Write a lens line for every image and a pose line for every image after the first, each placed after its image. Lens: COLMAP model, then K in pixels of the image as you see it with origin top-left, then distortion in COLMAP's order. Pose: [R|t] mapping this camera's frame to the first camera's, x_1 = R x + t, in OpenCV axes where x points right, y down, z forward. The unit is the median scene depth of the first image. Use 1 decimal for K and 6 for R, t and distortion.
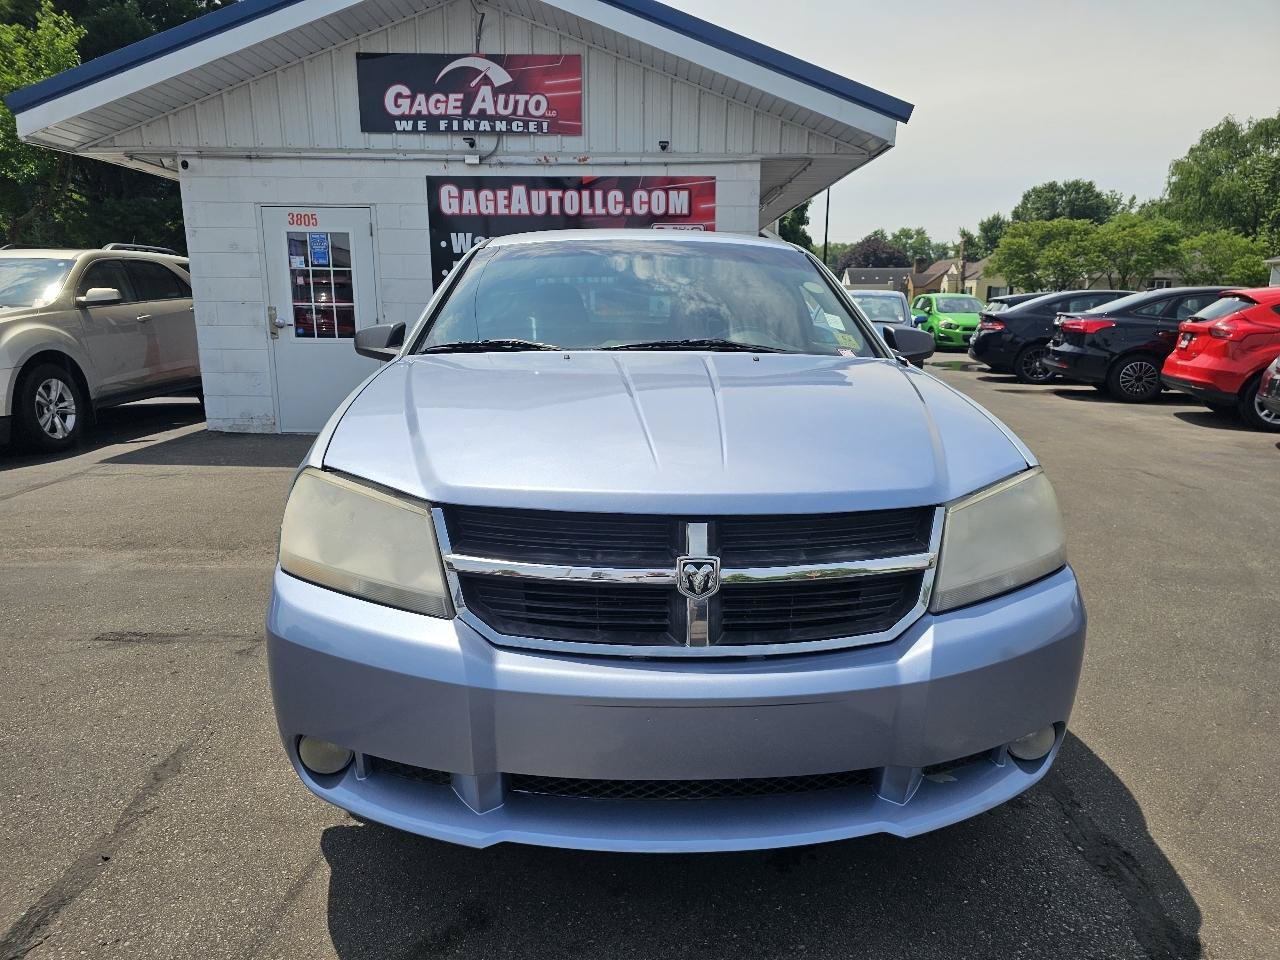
lens RADIAL K [[864.2, 0, 645.7], [0, 864.2, 494.5], [0, 0, 1]] dist [0.042093, -0.038207]
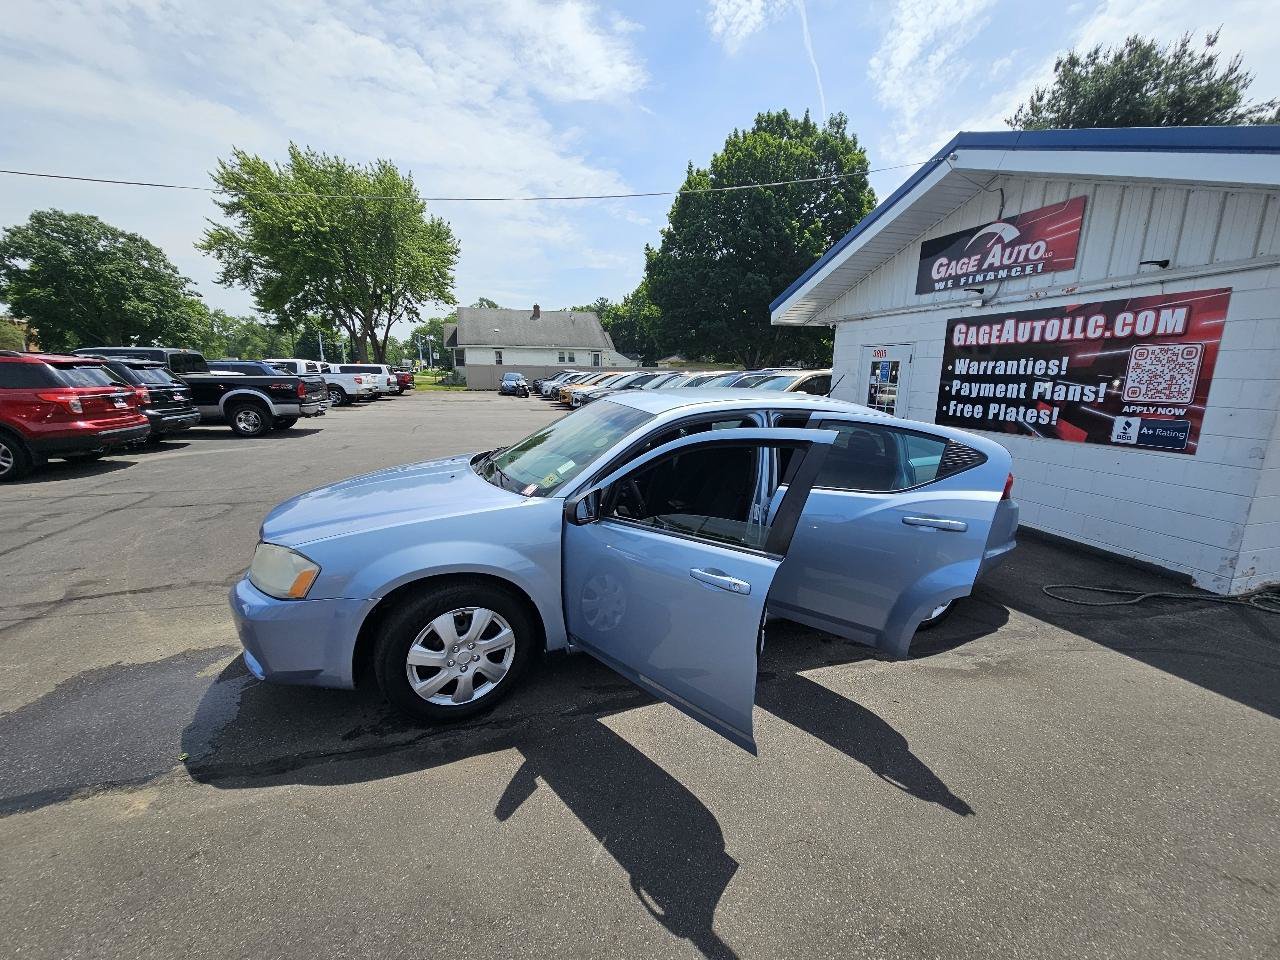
lens RADIAL K [[517.2, 0, 640.0], [0, 517.2, 480.0], [0, 0, 1]] dist [0.000884, -0.000493]
pose [[0.277719, 0.197495, -0.940143, 0.434872], [-0.215518, 0.966503, 0.139368, -0.129773], [0.936175, 0.163912, 0.310980, 0.331883]]
